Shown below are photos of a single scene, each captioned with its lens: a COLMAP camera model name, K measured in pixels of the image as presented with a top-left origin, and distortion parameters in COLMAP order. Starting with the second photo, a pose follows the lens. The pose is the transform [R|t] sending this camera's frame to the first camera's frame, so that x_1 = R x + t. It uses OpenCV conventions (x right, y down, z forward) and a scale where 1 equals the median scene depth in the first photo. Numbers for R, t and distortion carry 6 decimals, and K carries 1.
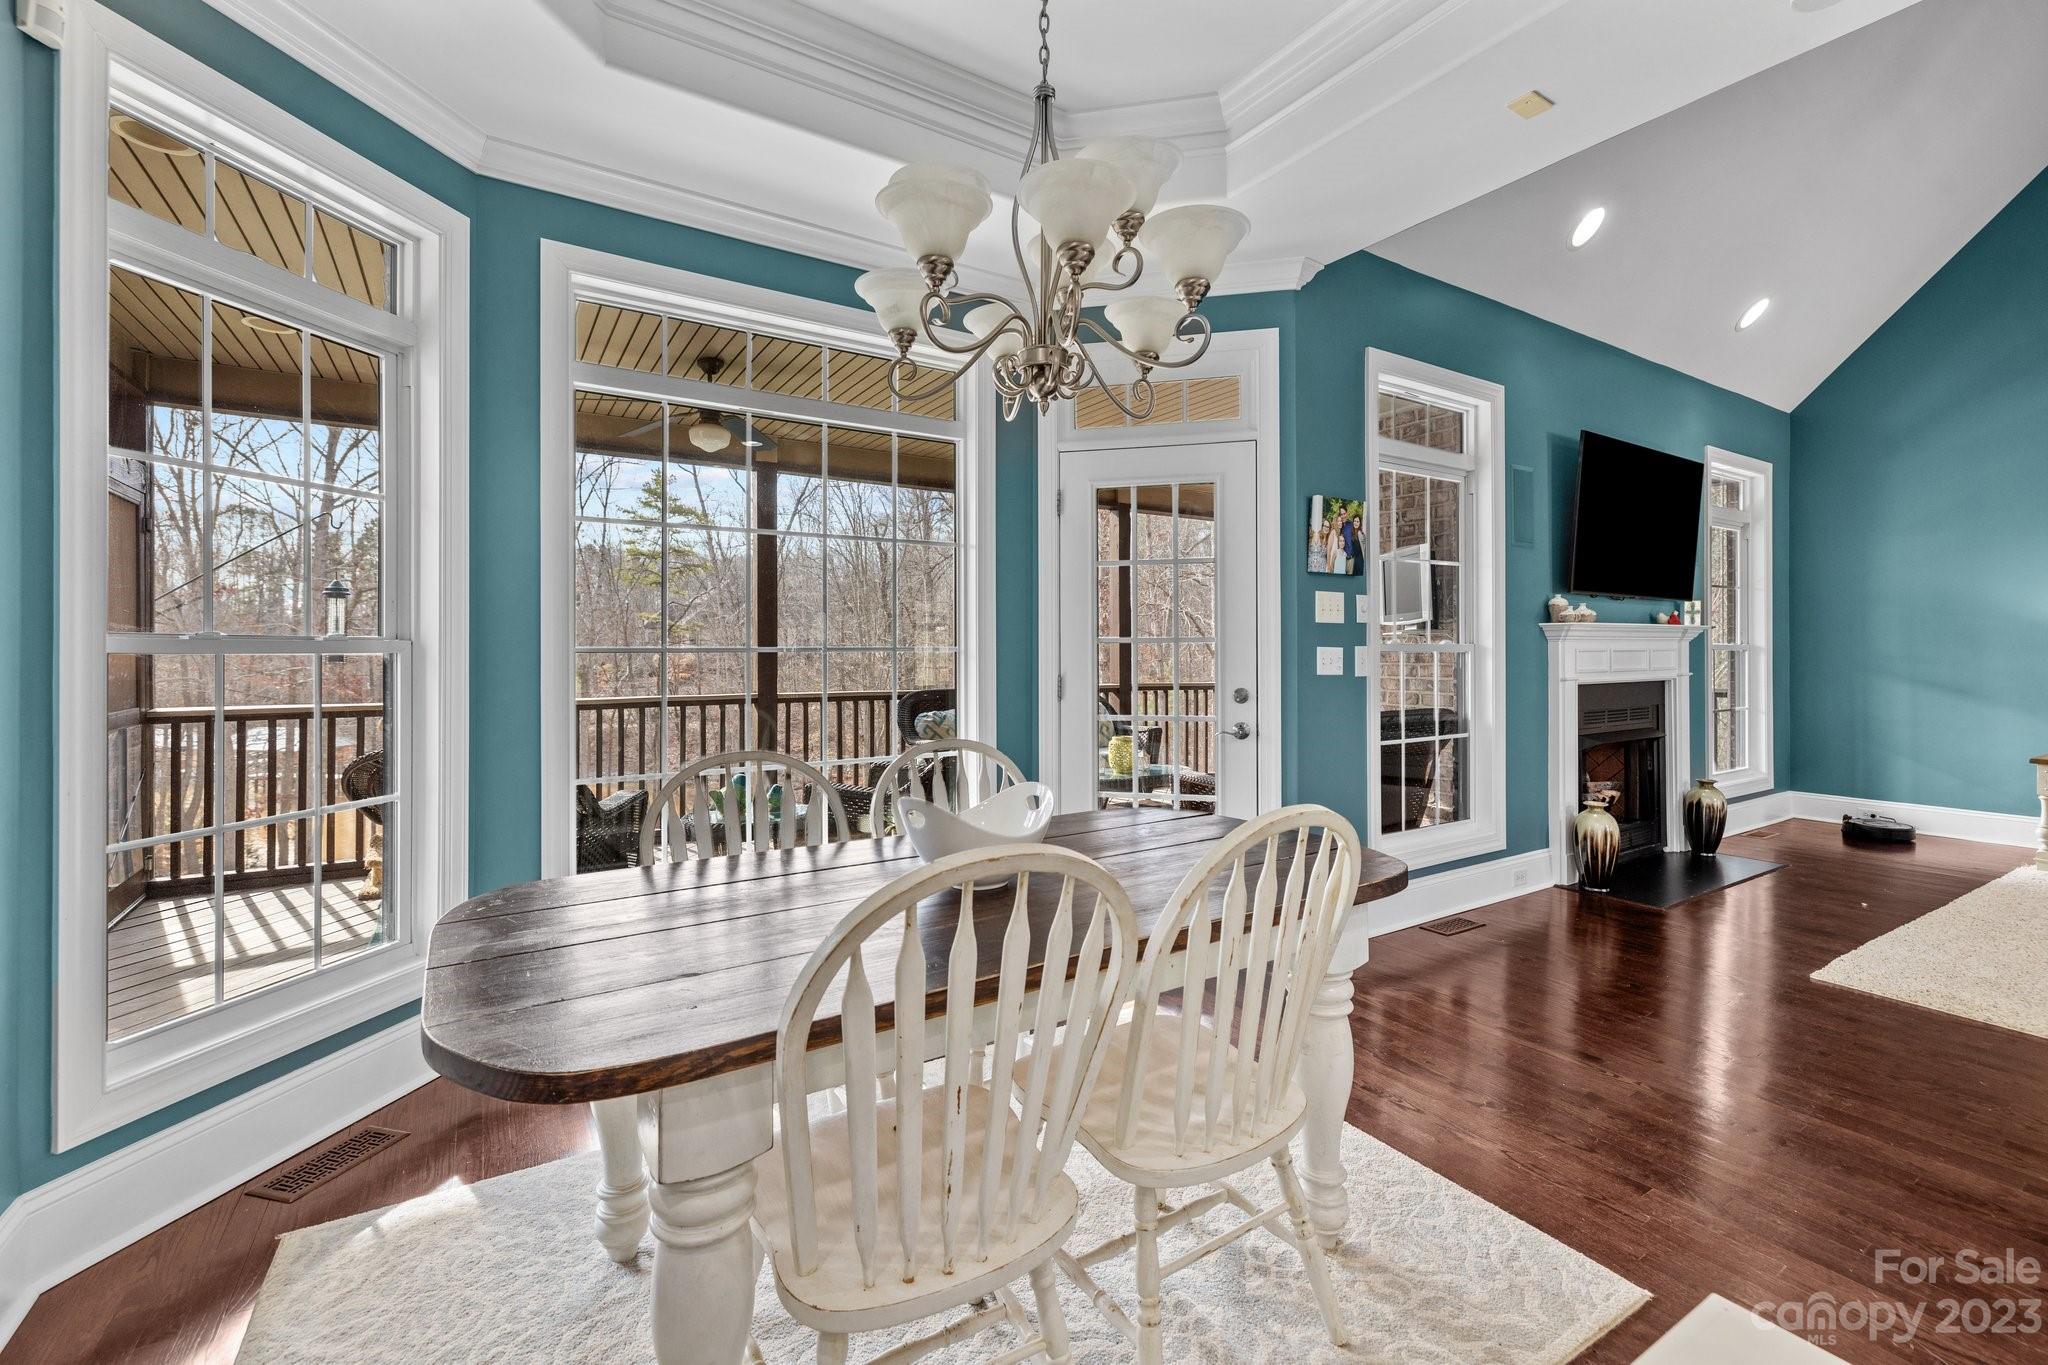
lens RADIAL K [[866.5, 0, 1029.8], [0, 866.5, 644.8], [0, 0, 1]] dist [0.000464, 0.000006]
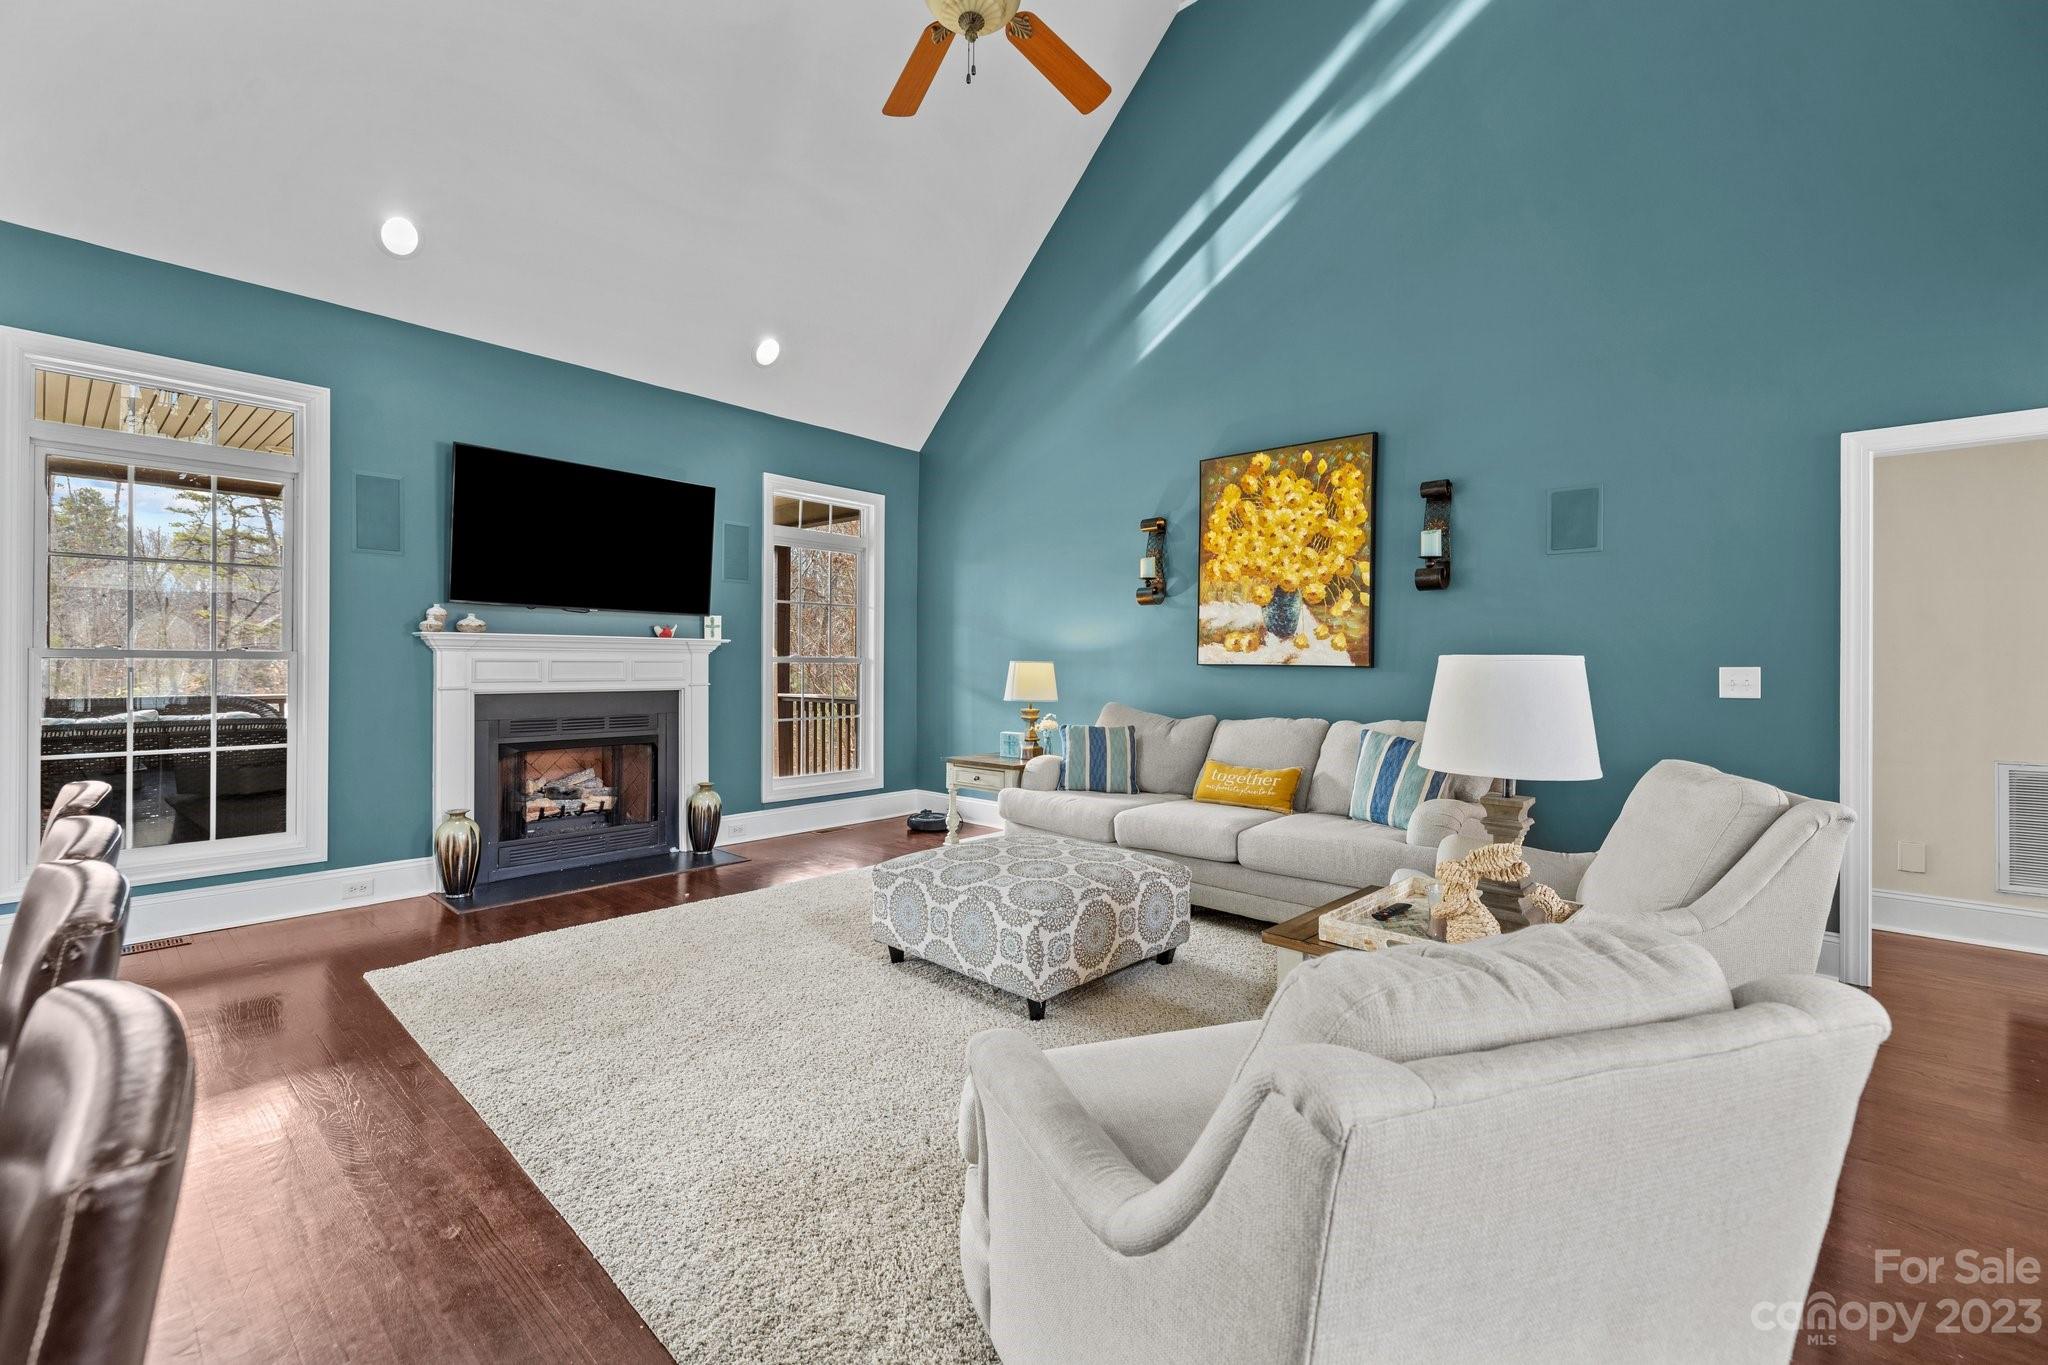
lens RADIAL K [[856.3, 0, 1022.4], [0, 856.3, 675.5], [0, 0, 1]] dist [-0.000808, -0.000342]
pose [[0.959756, 0.006690, 0.280756, 1.035032], [-0.012483, 0.999744, 0.018850, -0.002423], [-0.280558, -0.021596, 0.959594, -0.149732]]
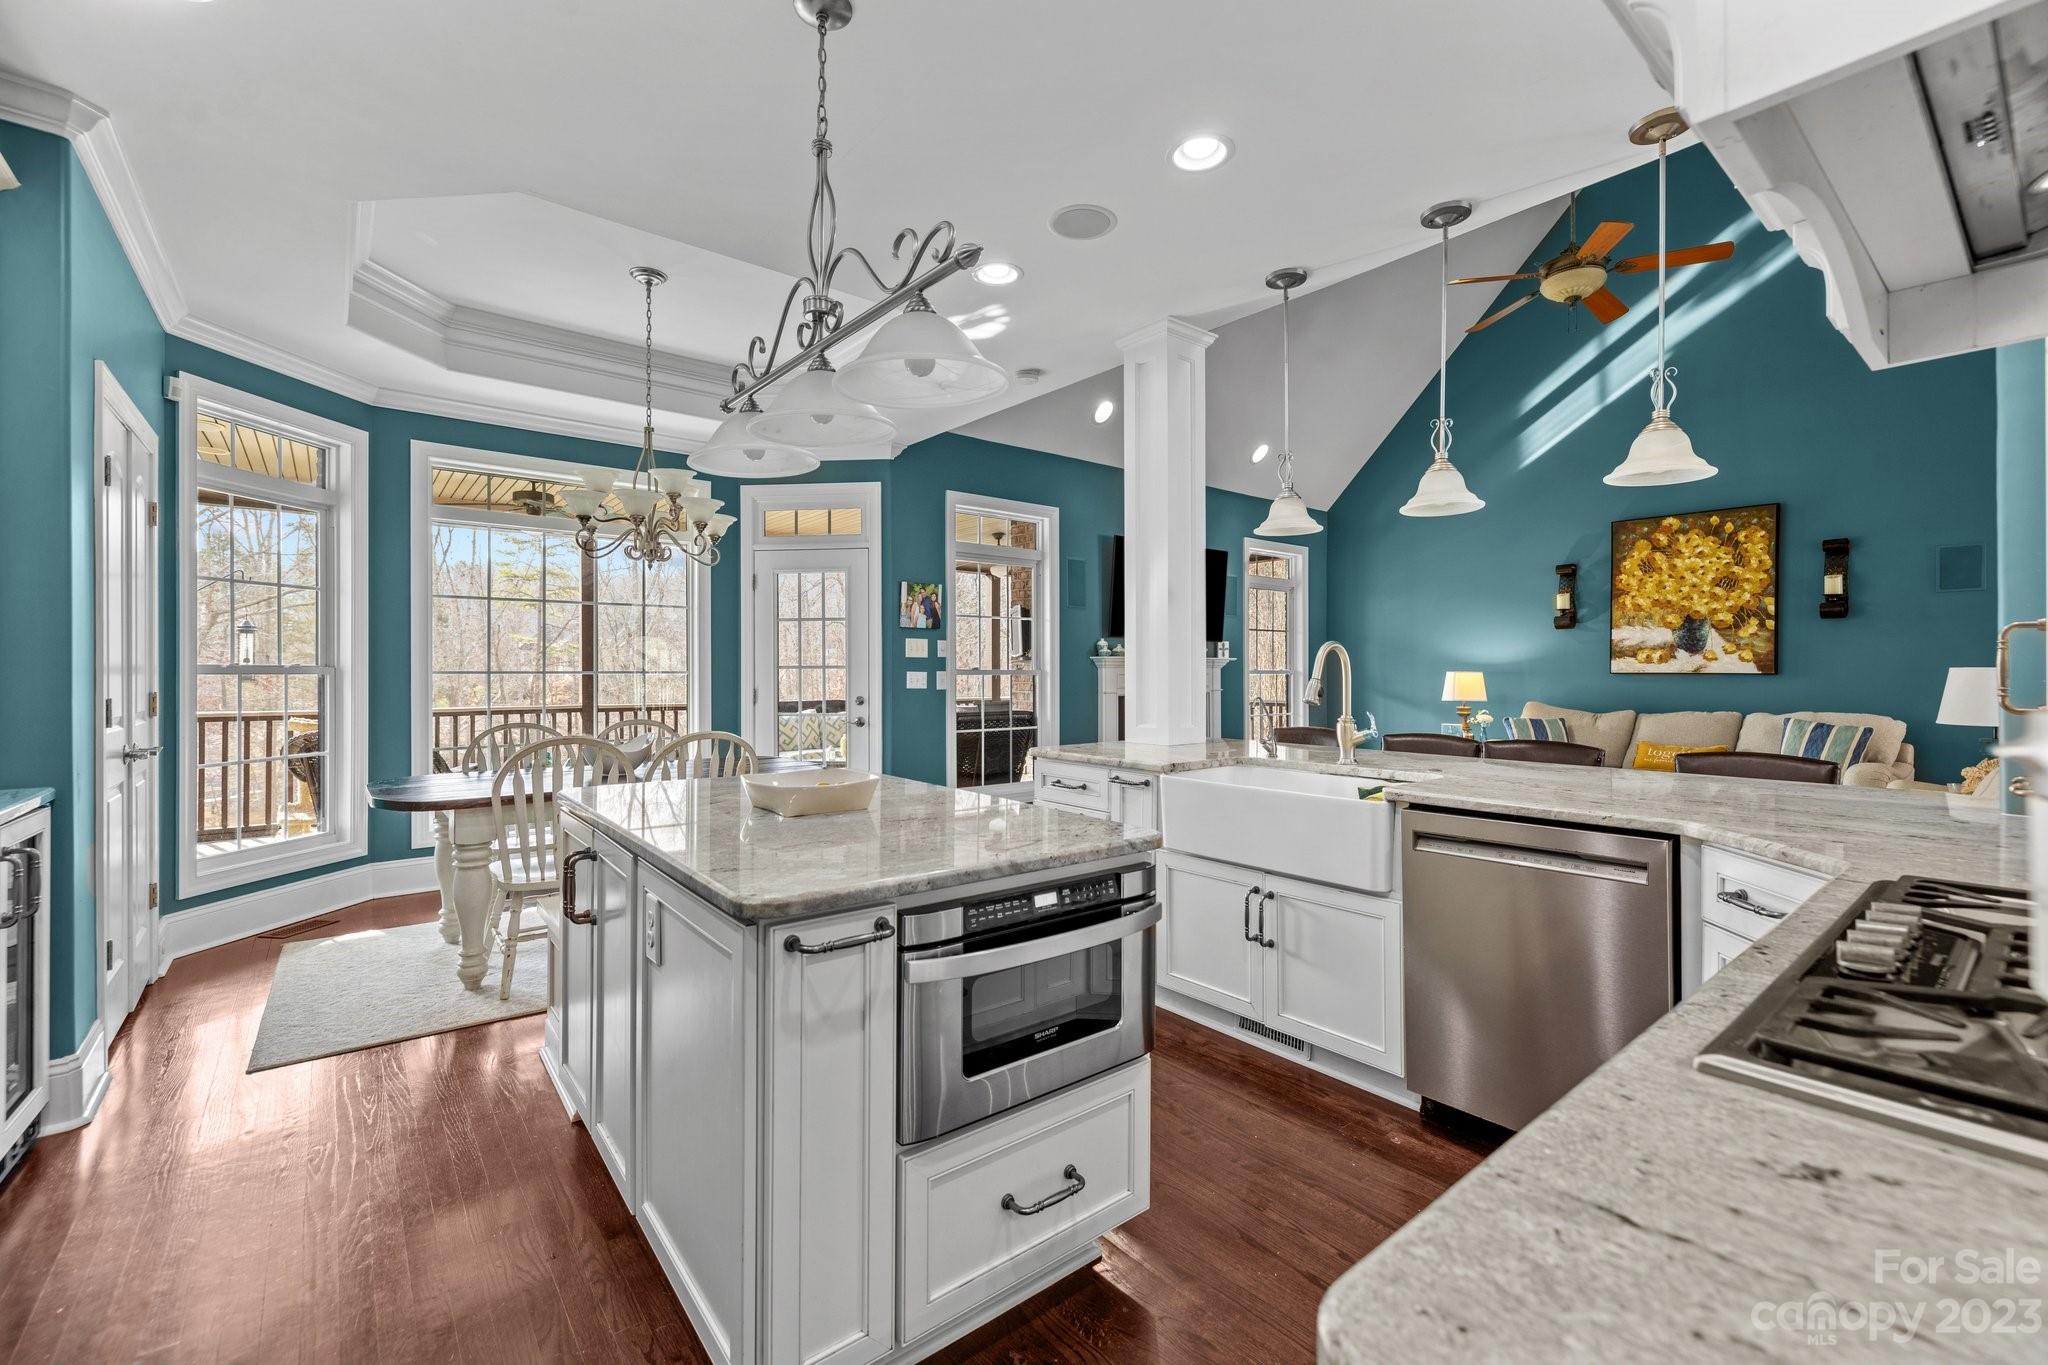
lens RADIAL K [[856.3, 0, 1022.4], [0, 856.3, 675.5], [0, 0, 1]] dist [-0.000808, -0.000342]
pose [[0.994075, 0.002245, 0.108675, 0.312136], [-0.003271, 0.999952, 0.009260, -0.005074], [-0.108649, -0.009560, 0.994034, -0.560318]]
